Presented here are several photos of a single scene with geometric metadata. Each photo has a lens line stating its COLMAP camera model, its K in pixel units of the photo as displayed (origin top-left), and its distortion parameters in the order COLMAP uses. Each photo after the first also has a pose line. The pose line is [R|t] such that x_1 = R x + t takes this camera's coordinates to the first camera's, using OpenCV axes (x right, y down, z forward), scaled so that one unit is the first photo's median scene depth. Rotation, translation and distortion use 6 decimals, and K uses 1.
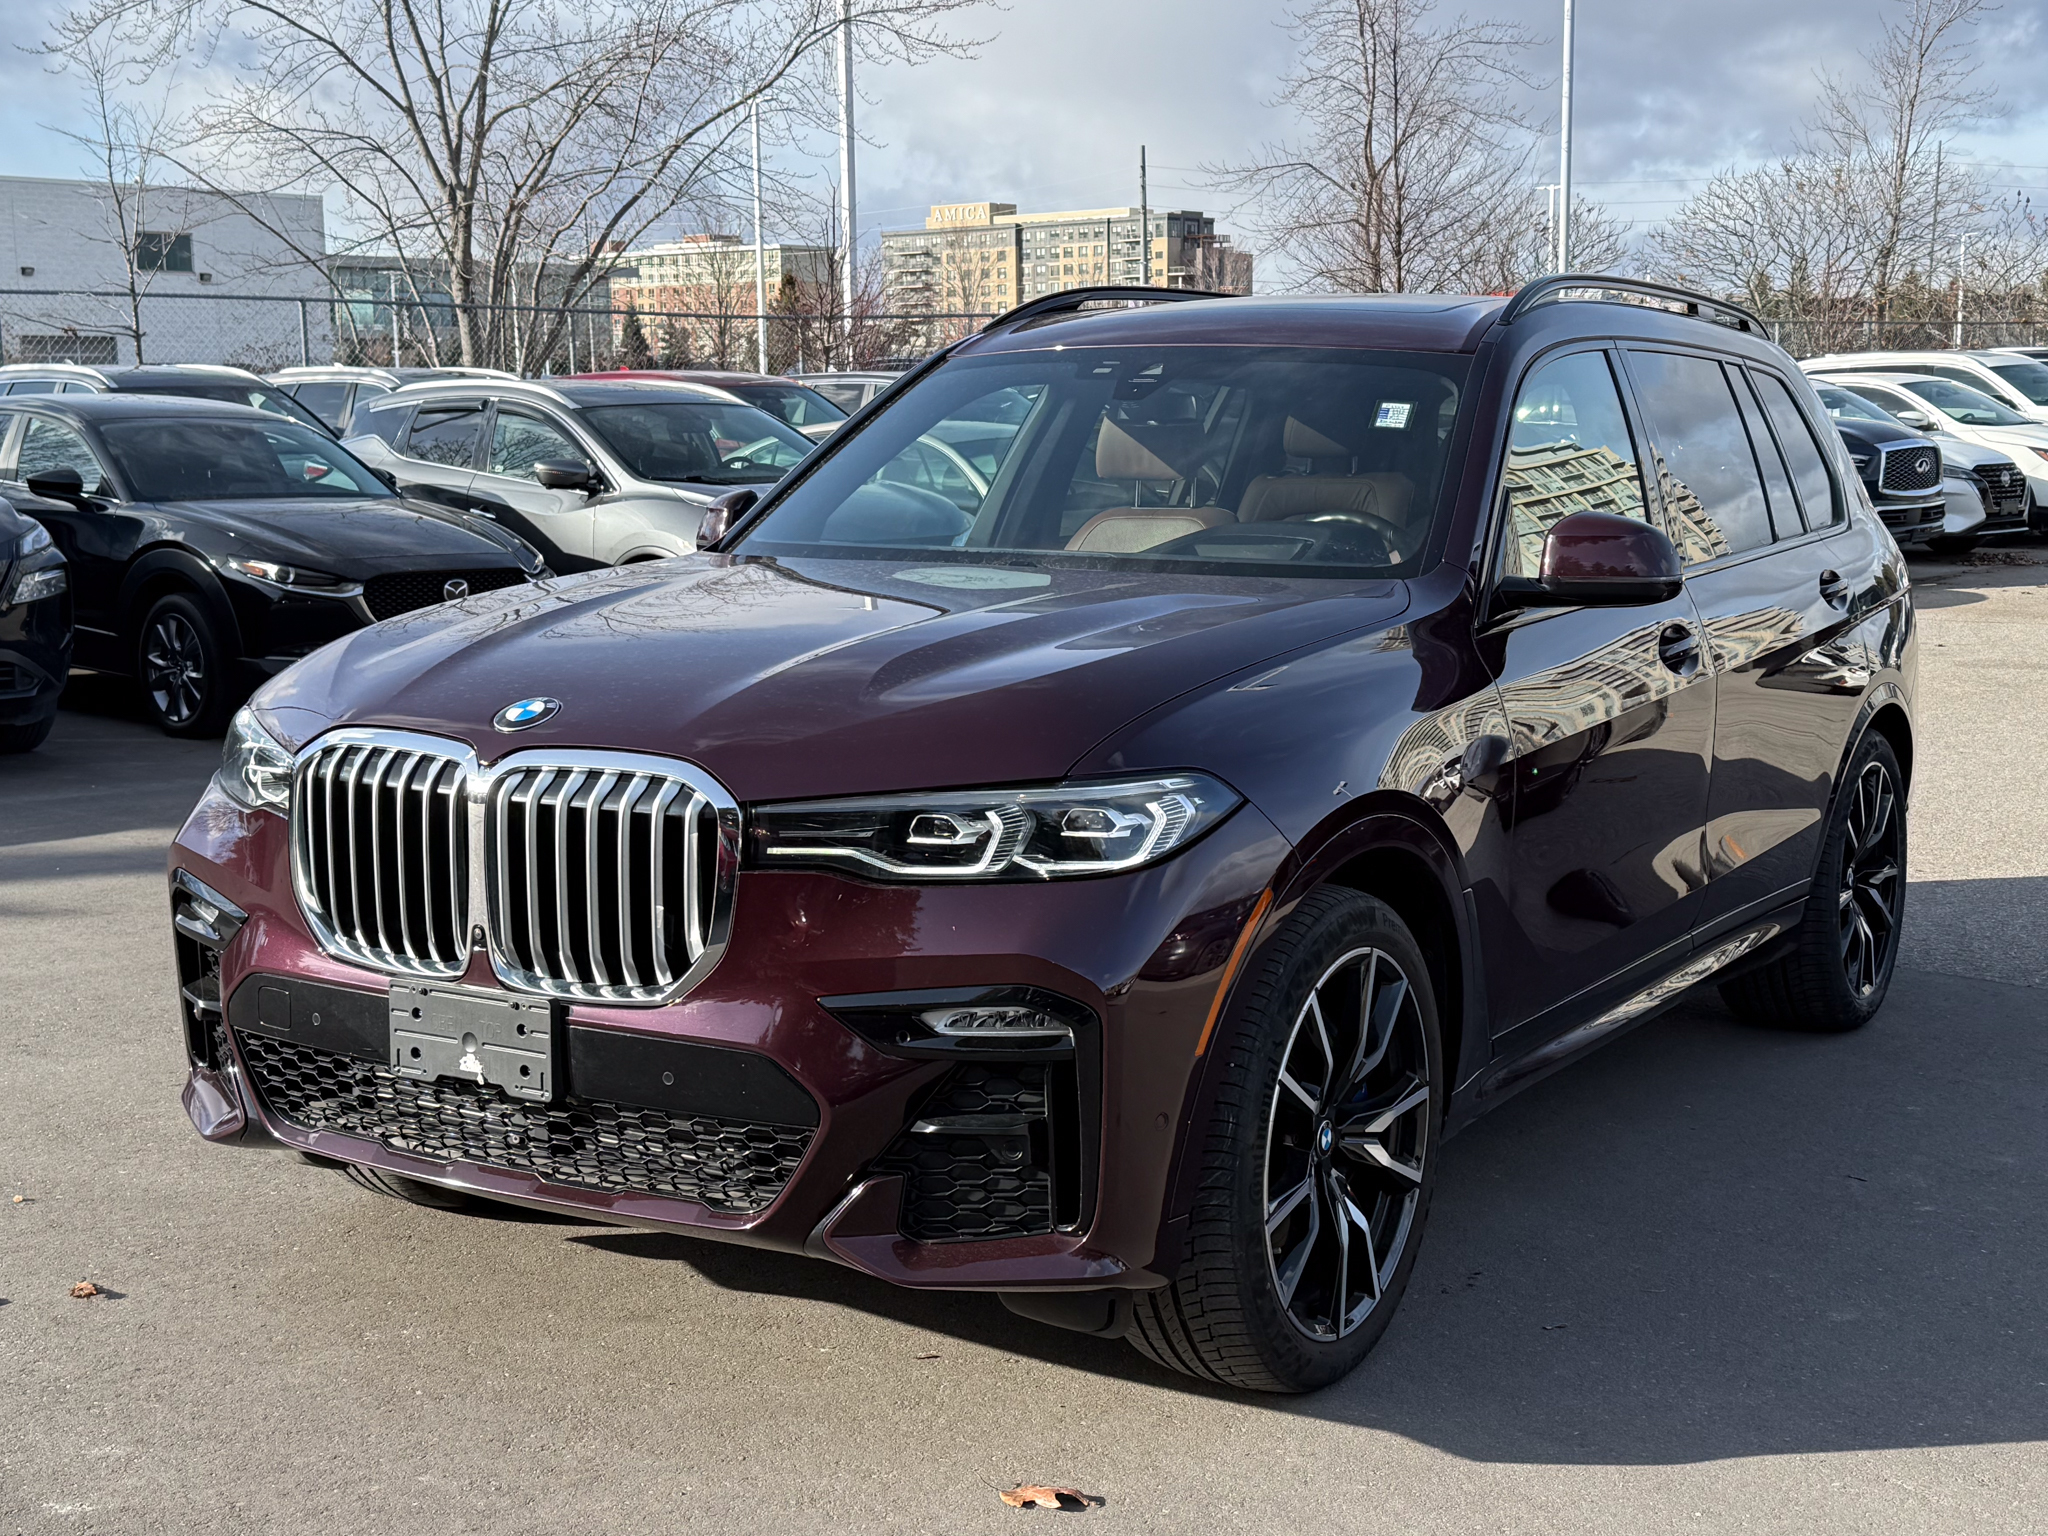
lens RADIAL K [[2316.0, 0, 1024.0], [0, 2316.0, 768.0], [0, 0, 1]] dist [0.099841, 0.002591]
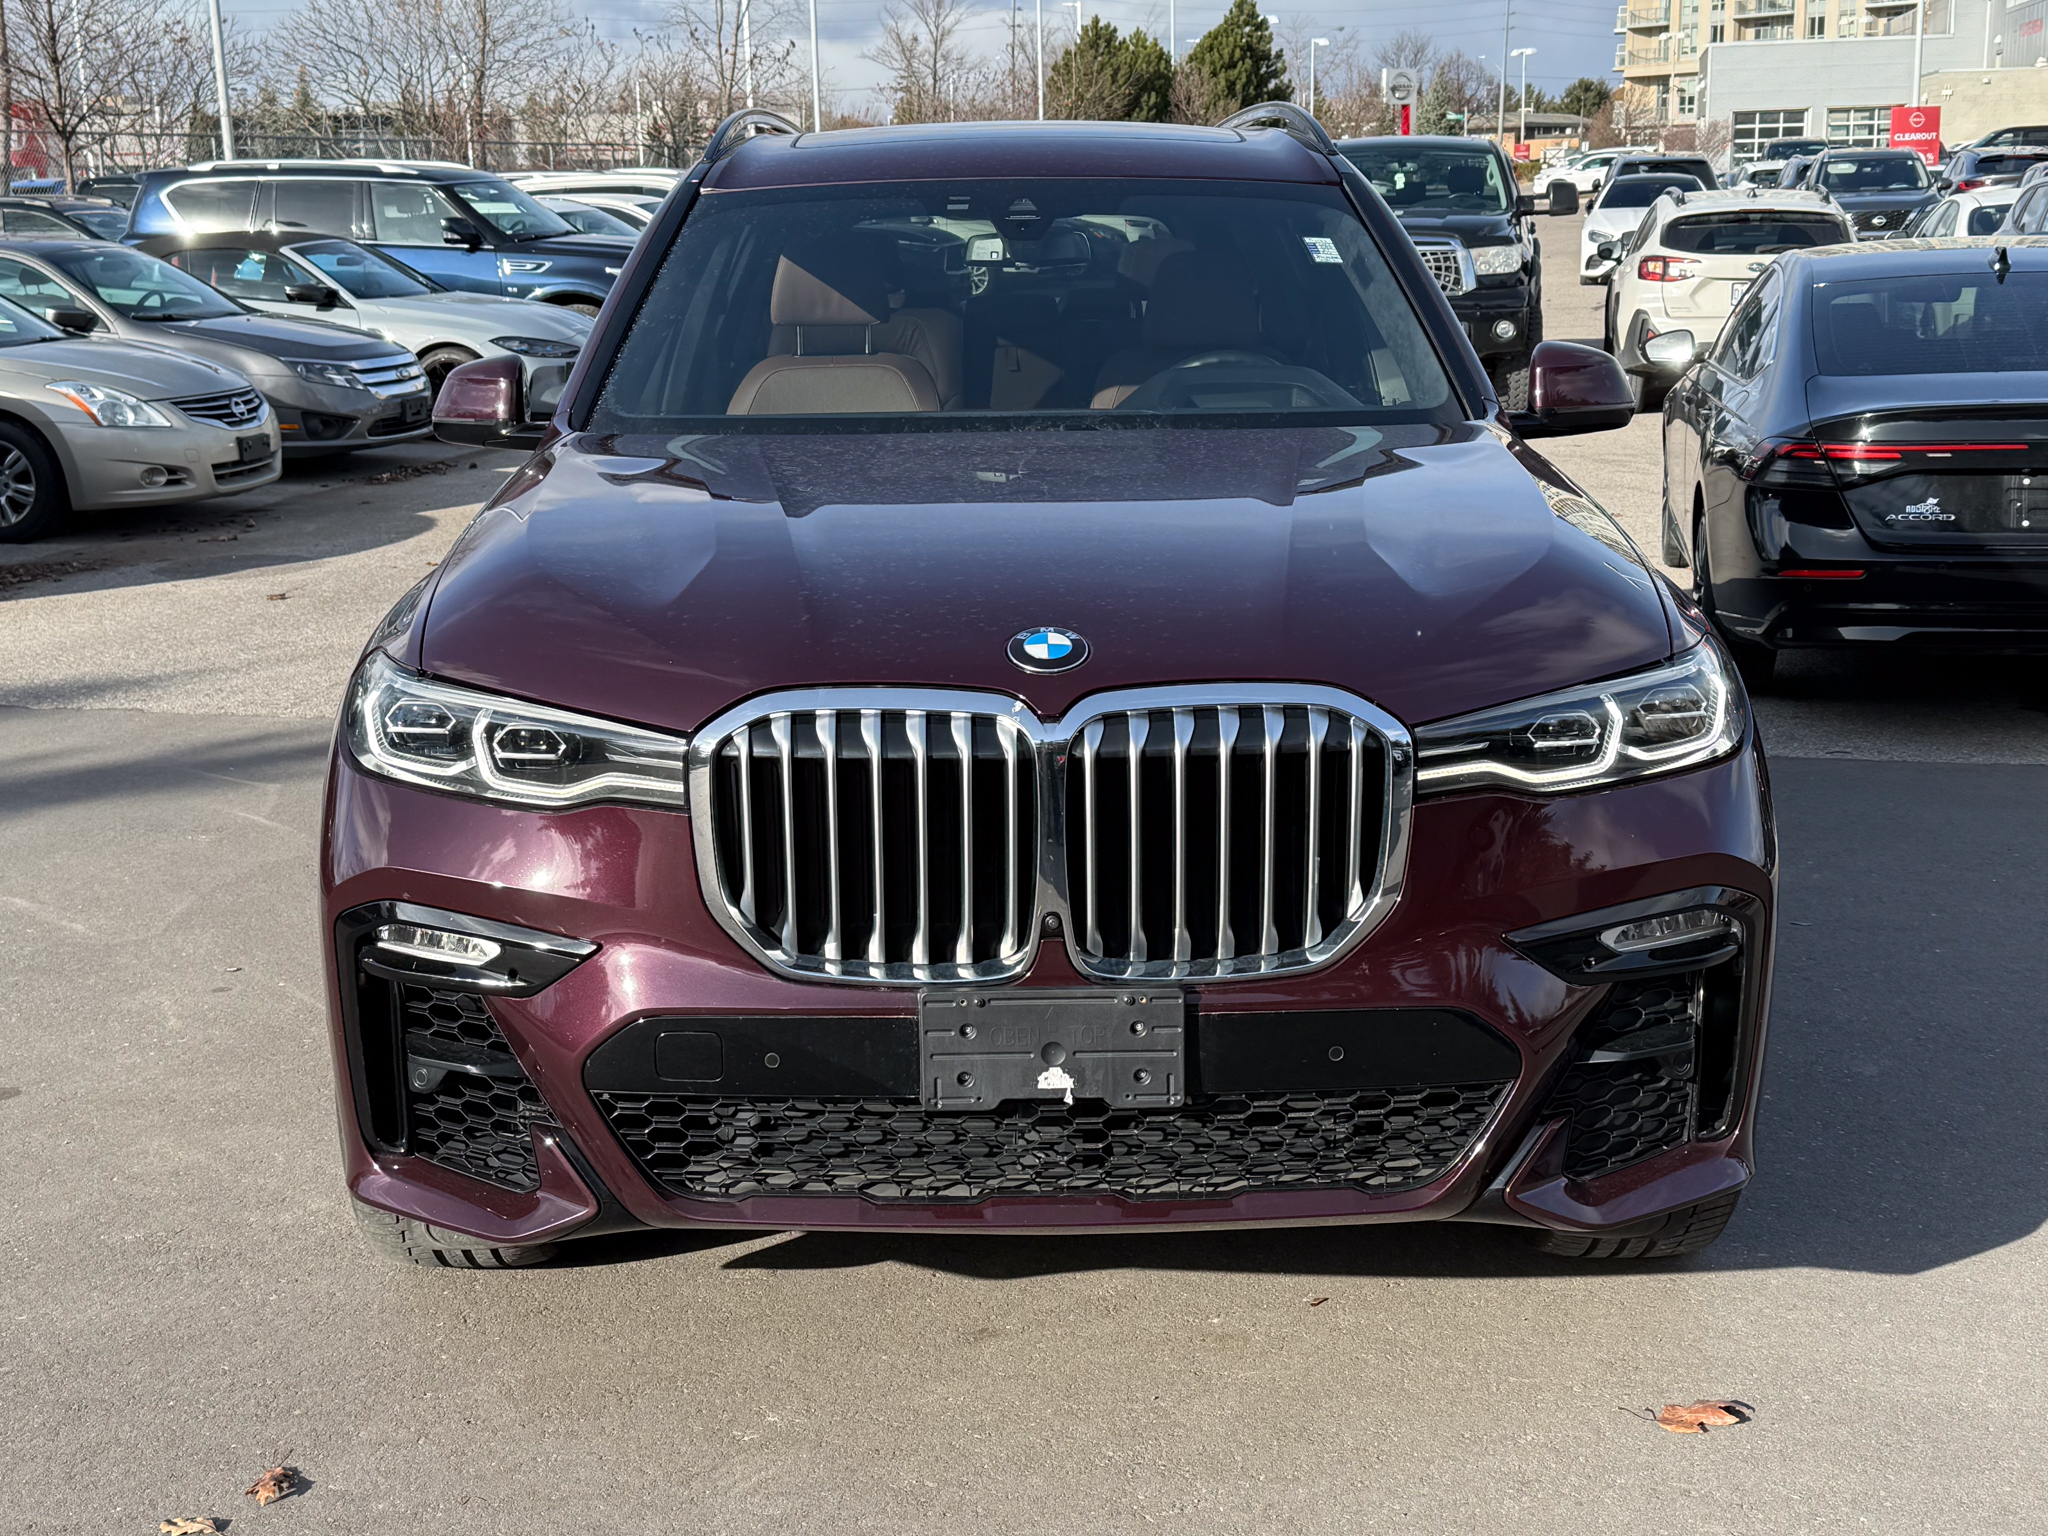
lens RADIAL K [[2316.0, 0, 1024.0], [0, 2316.0, 768.0], [0, 0, 1]] dist [0.099841, 0.002591]
pose [[0.875461, -0.126920, 0.466326, -0.579650], [0.092056, 0.991027, 0.096906, -0.059016], [-0.474441, -0.041910, 0.879289, 0.272710]]
